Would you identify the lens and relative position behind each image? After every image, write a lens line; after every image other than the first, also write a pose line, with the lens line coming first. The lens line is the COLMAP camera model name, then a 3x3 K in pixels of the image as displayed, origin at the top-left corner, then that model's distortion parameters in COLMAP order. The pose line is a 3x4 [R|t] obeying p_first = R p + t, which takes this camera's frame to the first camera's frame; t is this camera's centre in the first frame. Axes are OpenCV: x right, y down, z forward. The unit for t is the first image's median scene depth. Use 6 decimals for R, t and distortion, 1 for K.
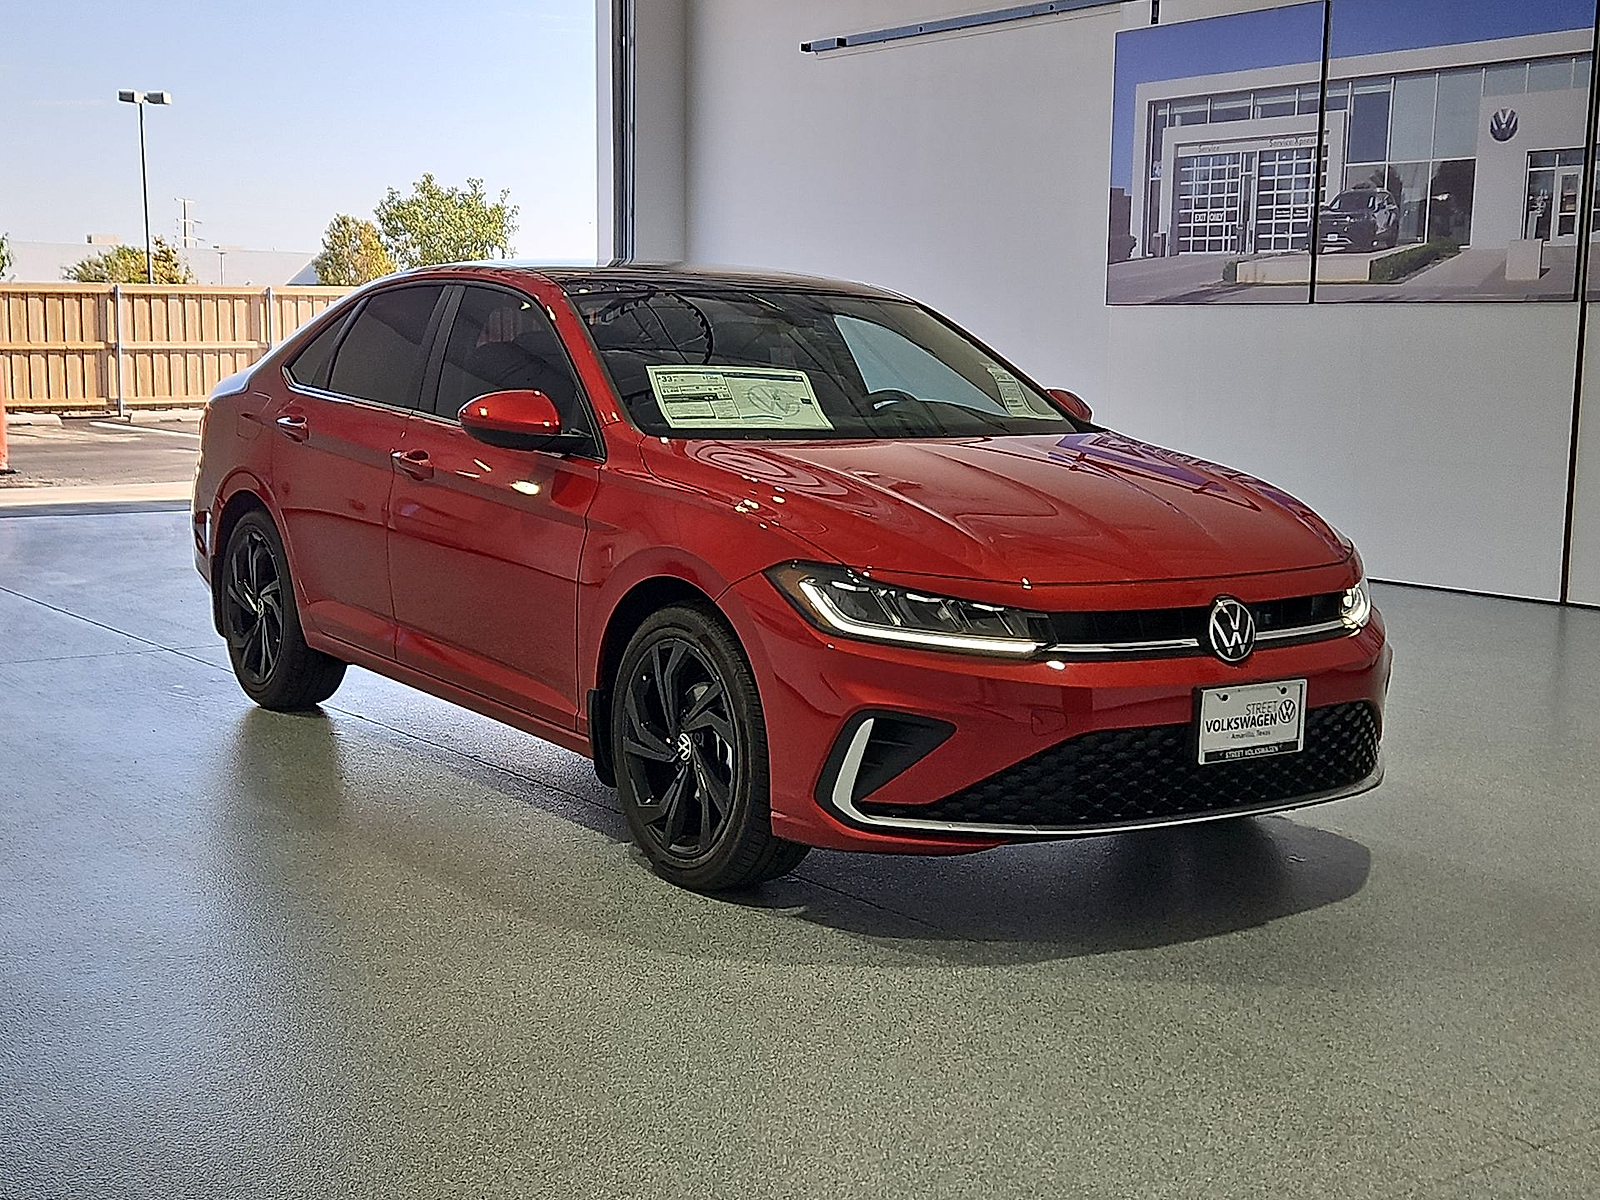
lens RADIAL K [[2056.1, 0, 769.3], [0, 2056.1, 603.7], [0, 0, 1]] dist [0.022749, 0.014828]
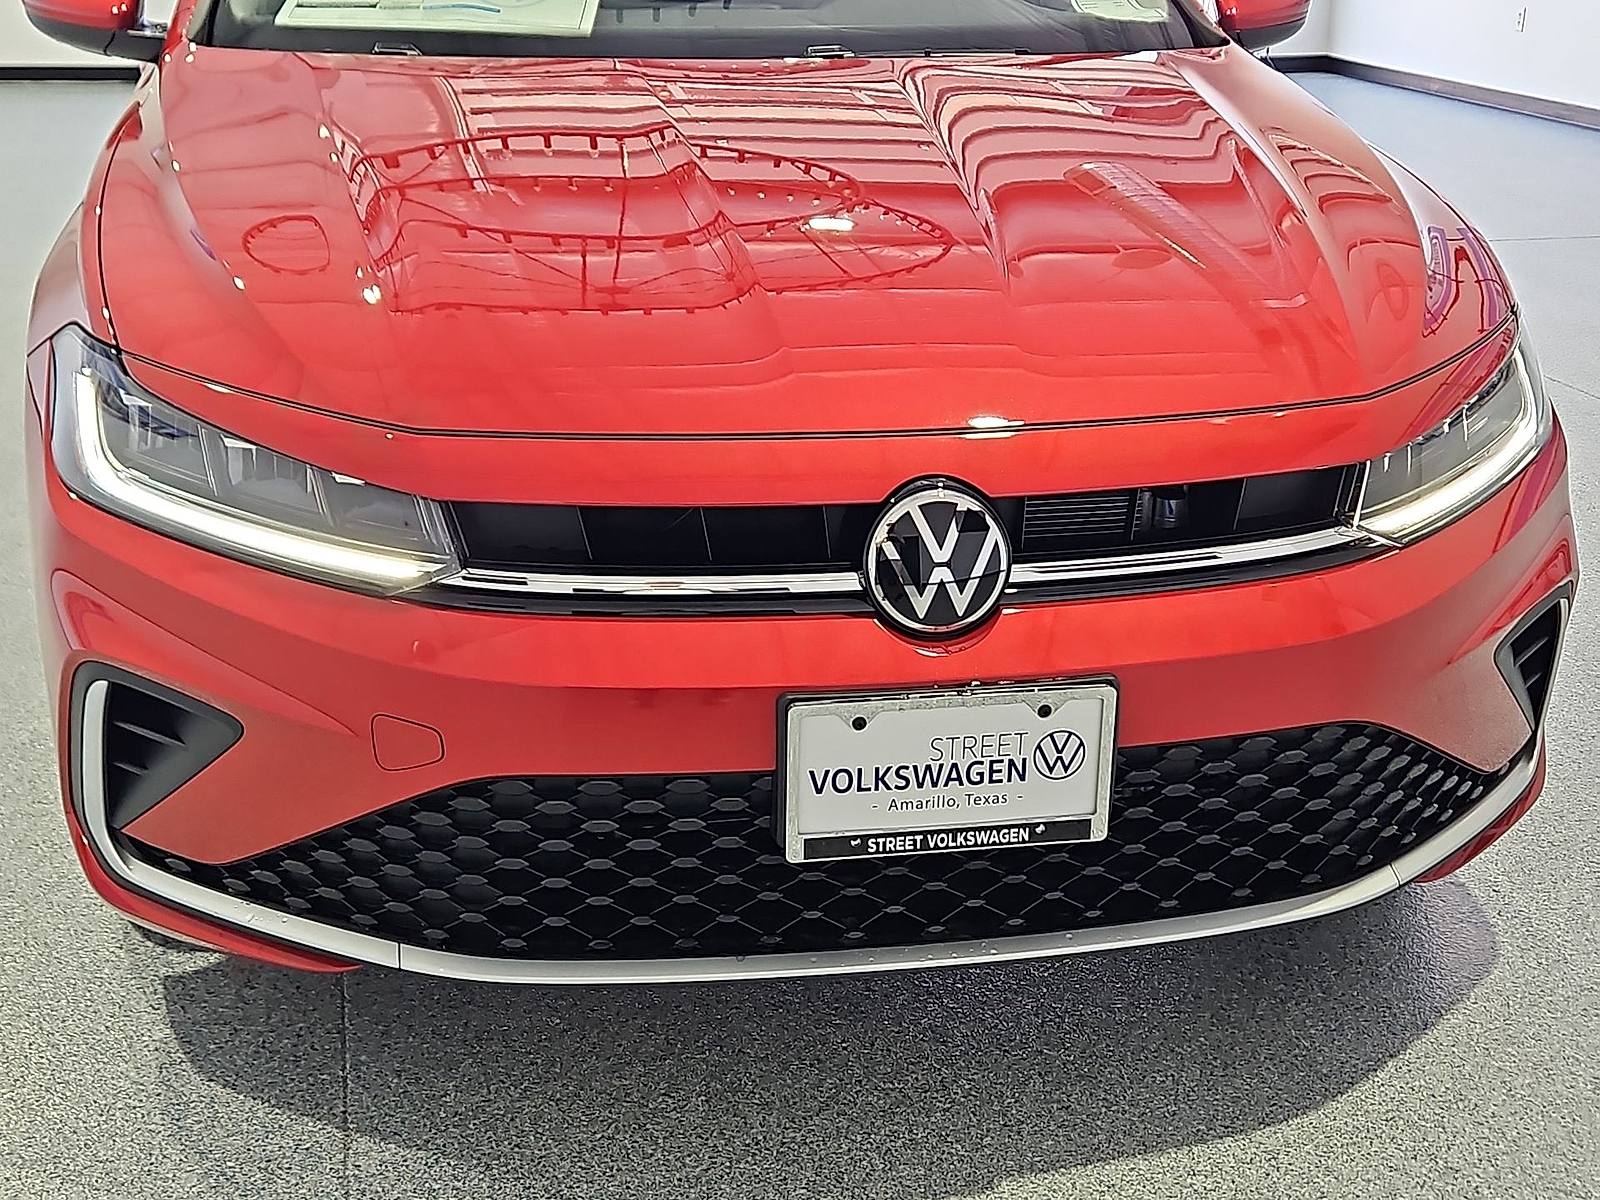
lens RADIAL K [[2106.4, 0, 800.0], [0, 2106.4, 600.0], [0, 0, 1]] dist [-0.005229, -0.011179]
pose [[0.926317, 0.123662, -0.355872, 0.353006], [-0.046320, 0.974811, 0.218169, -0.073517], [0.373887, -0.185610, 0.908712, 0.578872]]
